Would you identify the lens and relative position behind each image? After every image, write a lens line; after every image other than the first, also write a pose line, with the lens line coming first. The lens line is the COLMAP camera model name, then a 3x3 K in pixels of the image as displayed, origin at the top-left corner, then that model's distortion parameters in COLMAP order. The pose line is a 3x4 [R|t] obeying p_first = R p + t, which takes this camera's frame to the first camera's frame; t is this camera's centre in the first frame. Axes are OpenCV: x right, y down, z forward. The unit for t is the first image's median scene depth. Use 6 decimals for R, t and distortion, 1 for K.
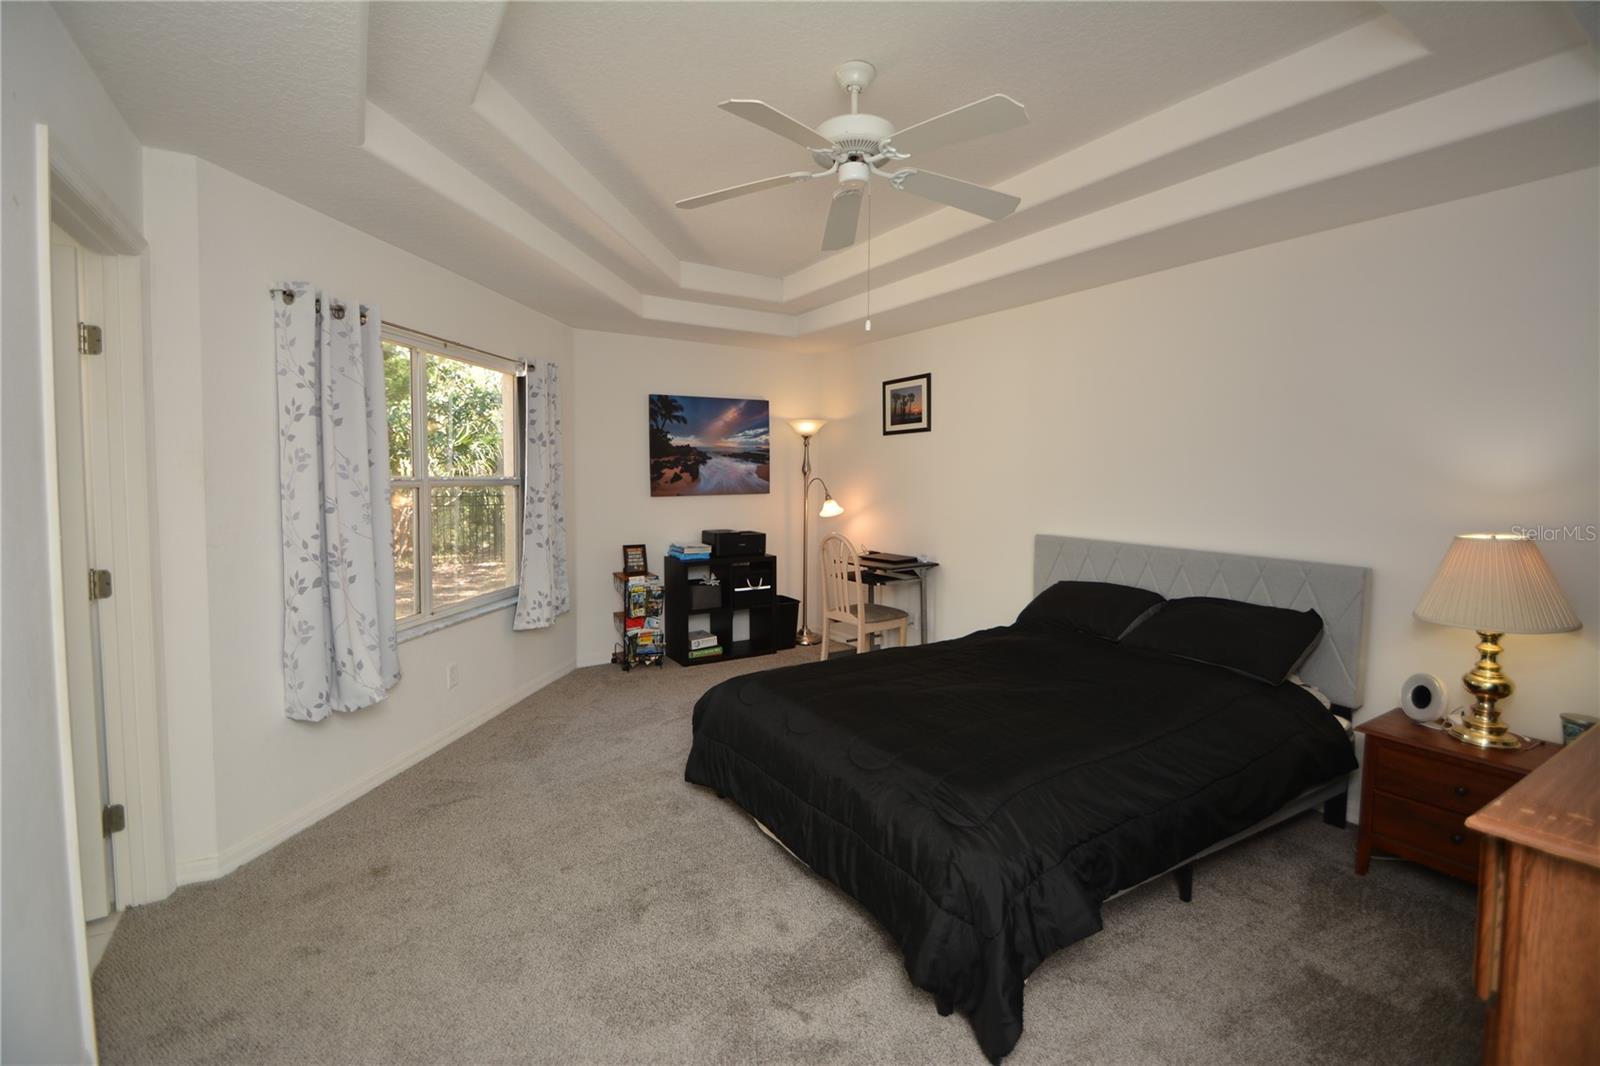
lens RADIAL K [[702.9, 0, 794.7], [0, 702.9, 508.9], [0, 0, 1]] dist [0.021991, -0.021420]
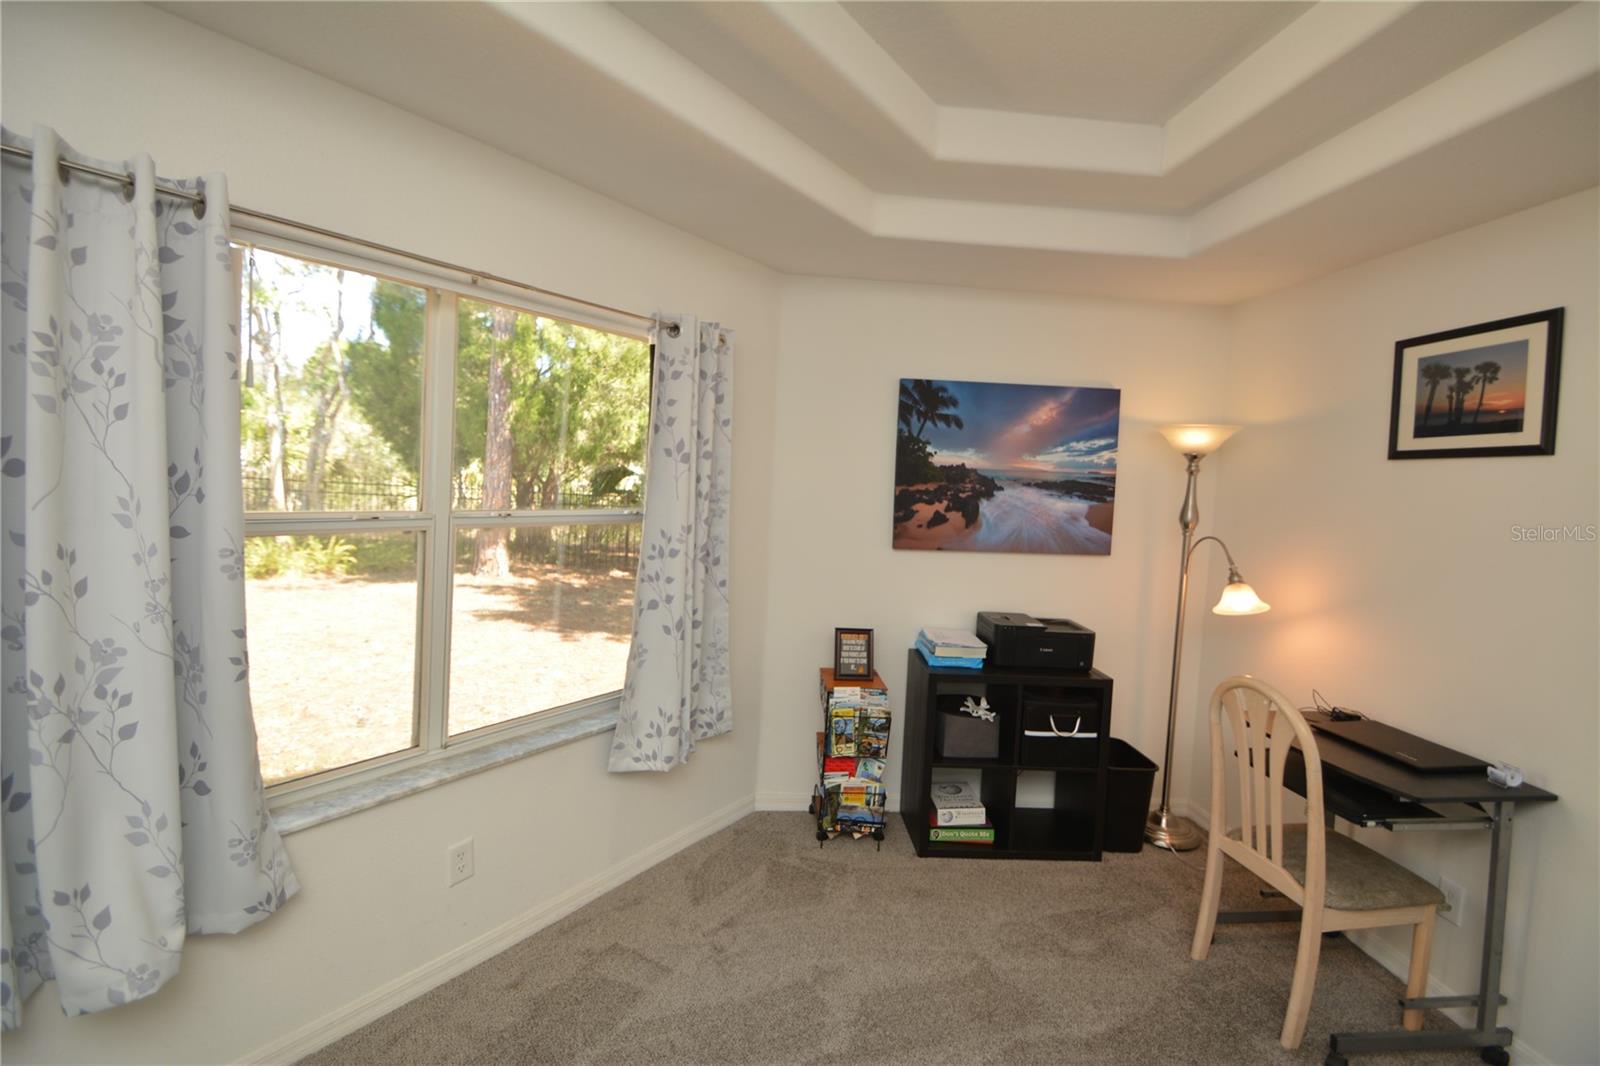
lens RADIAL K [[700.3, 0, 795.0], [0, 700.3, 508.2], [0, 0, 1]] dist [0.015689, -0.017358]
pose [[0.884029, 0.064175, -0.463006, -0.001452], [-0.070036, 0.997534, 0.004541, -0.048691], [0.462155, 0.028413, 0.886344, 0.426085]]
